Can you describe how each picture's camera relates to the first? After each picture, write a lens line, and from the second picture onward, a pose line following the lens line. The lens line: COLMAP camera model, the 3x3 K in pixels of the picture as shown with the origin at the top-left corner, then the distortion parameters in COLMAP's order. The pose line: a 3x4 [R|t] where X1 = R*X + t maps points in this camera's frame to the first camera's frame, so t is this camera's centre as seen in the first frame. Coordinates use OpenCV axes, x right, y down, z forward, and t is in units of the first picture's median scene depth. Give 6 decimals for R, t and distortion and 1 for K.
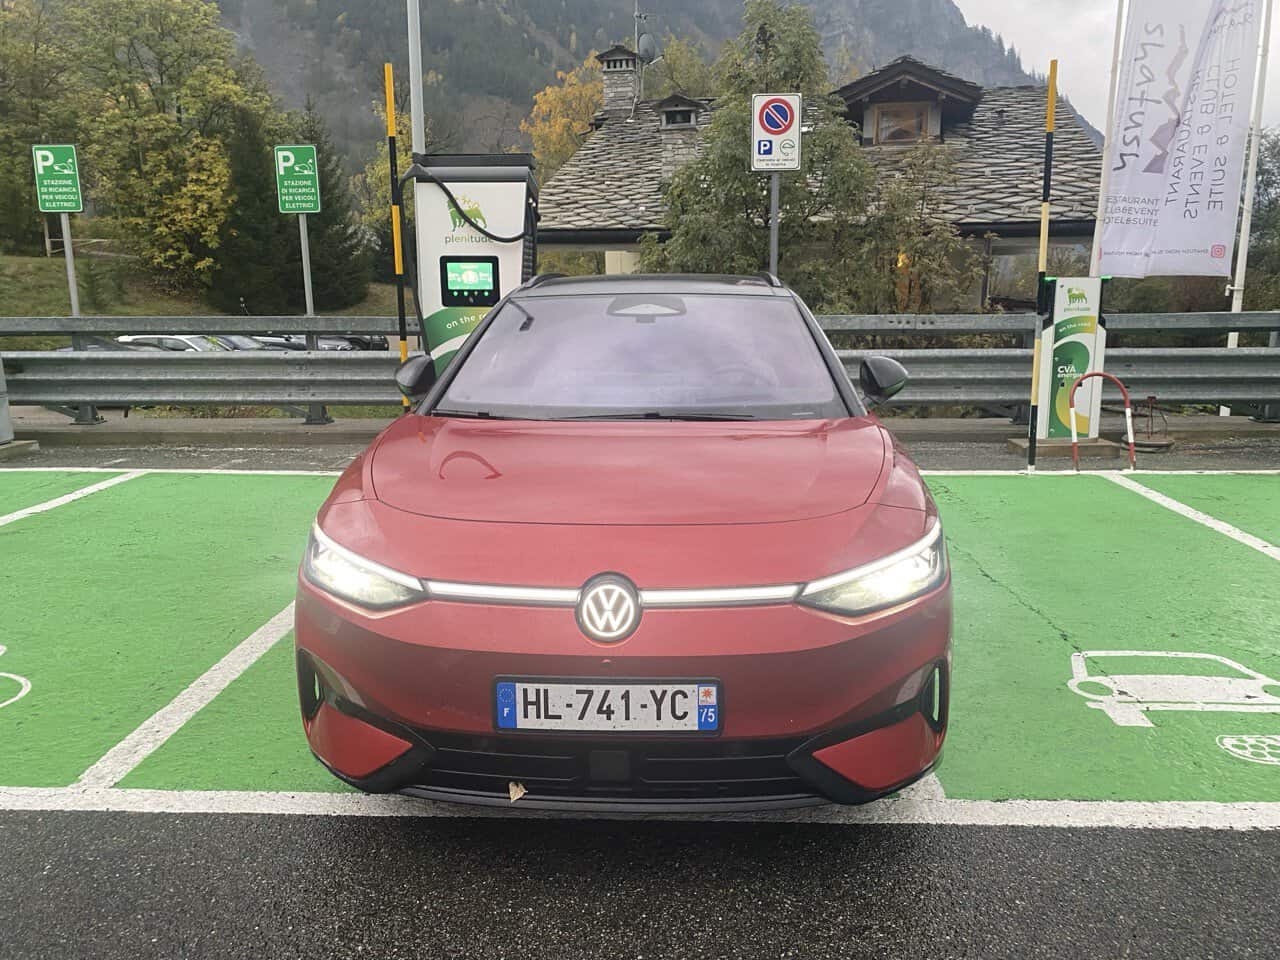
lens RADIAL K [[943.5, 0, 648.1], [0, 943.5, 478.3], [0, 0, 1]] dist [0.012120, -0.010268]
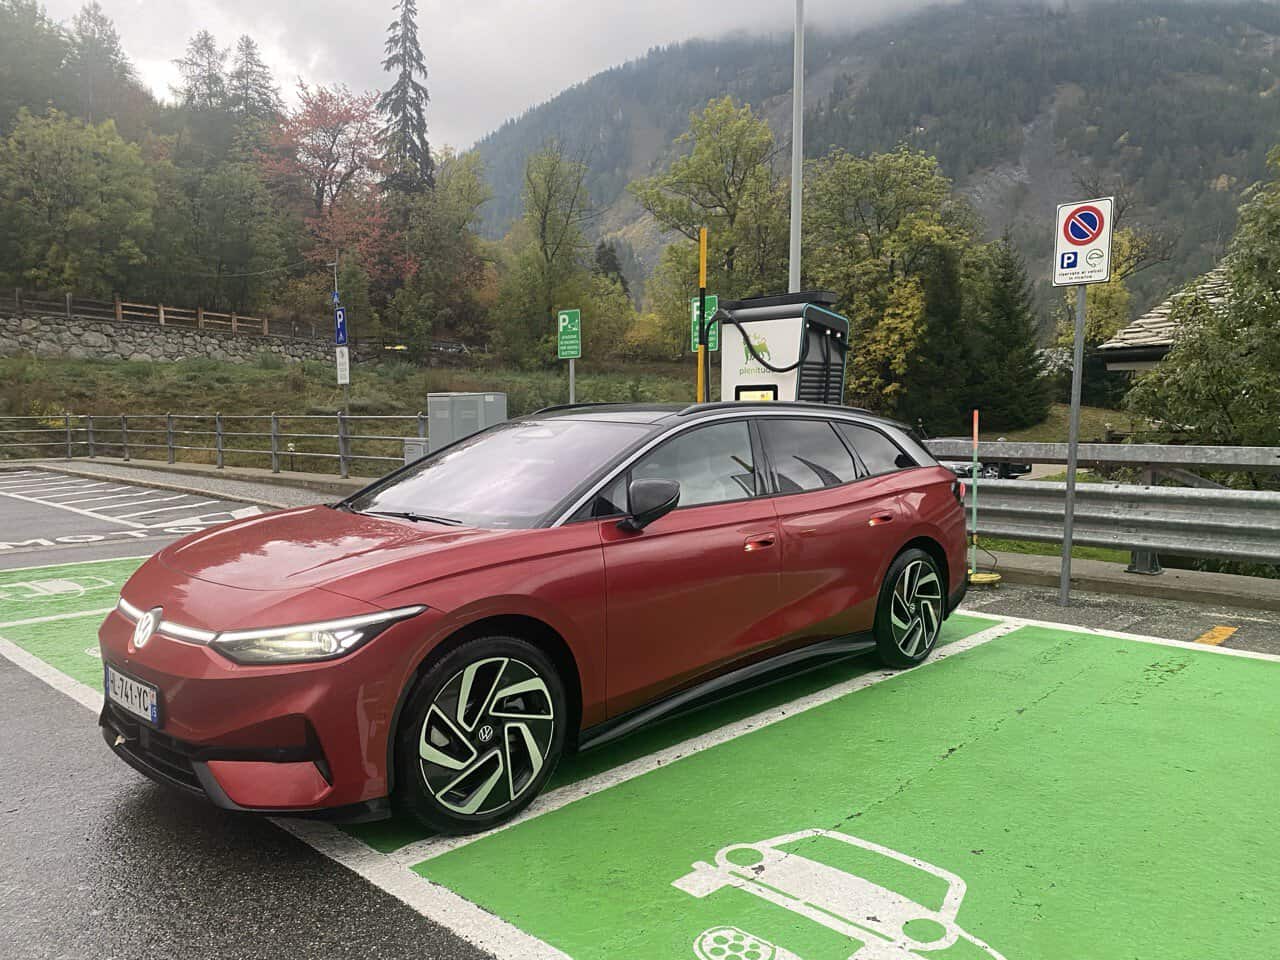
lens RADIAL K [[943.5, 0, 645.0], [0, 943.5, 481.8], [0, 0, 1]] dist [0.012120, -0.010268]
pose [[0.758605, 0.046745, -0.649871, 0.413138], [-0.125536, 0.989221, -0.075385, -0.022150], [0.639342, 0.138770, 0.756296, 0.087809]]
